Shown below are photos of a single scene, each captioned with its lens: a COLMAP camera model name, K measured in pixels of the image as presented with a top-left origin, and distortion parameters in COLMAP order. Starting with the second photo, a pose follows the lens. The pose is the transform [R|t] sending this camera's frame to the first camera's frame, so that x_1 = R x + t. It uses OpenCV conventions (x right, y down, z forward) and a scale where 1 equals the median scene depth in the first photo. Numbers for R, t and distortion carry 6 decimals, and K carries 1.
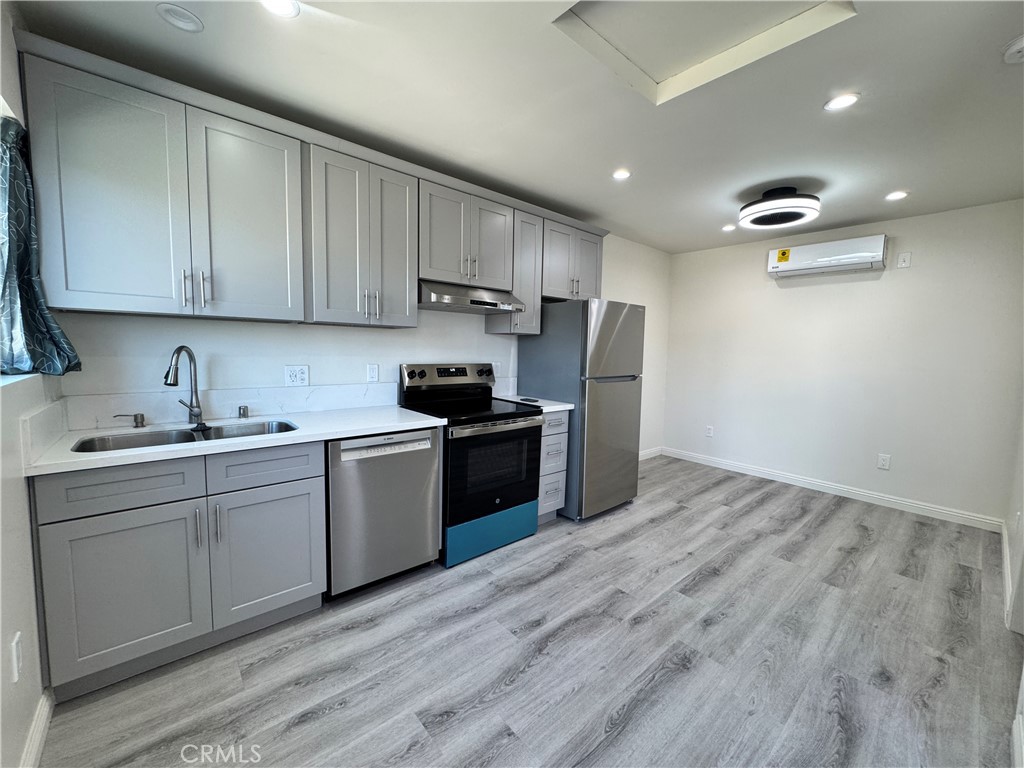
lens RADIAL K [[405.4, 0, 513.2], [0, 405.4, 378.5], [0, 0, 1]] dist [-0.000445, 0.000009]
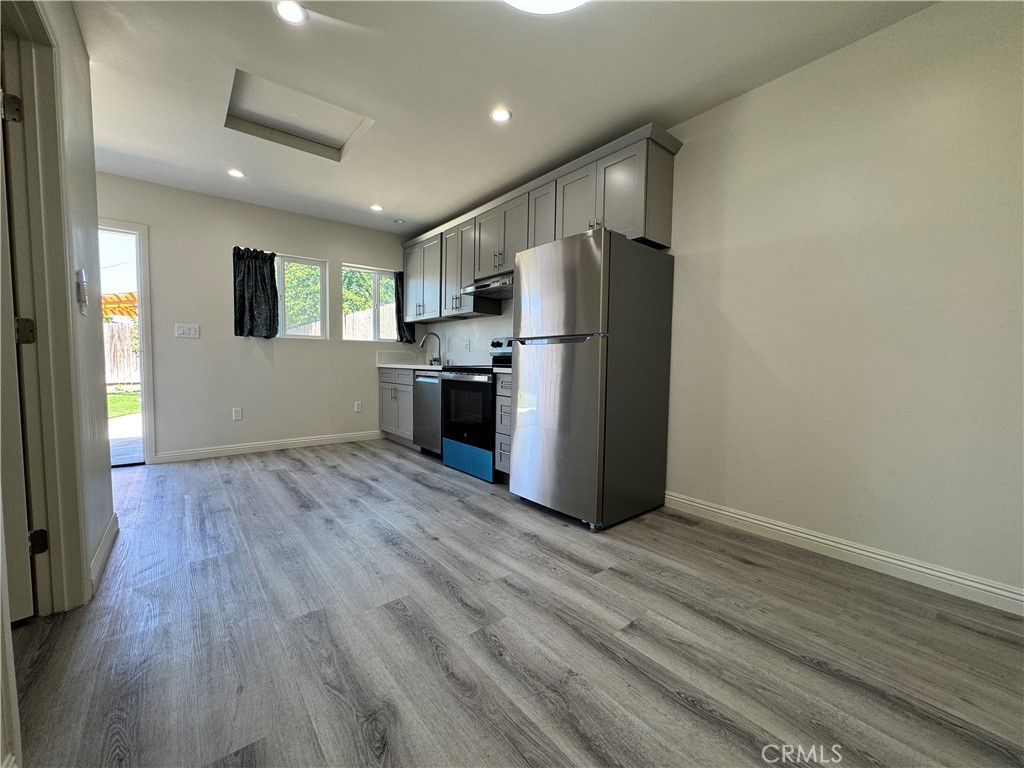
lens RADIAL K [[405.4, 0, 514.3], [0, 405.4, 390.2], [0, 0, 1]] dist [-0.000445, 0.000009]
pose [[-0.015709, 0.044616, -0.998881, 1.279468], [-0.092151, 0.994688, 0.045878, 0.085030], [0.995621, 0.092769, -0.011514, 1.178091]]
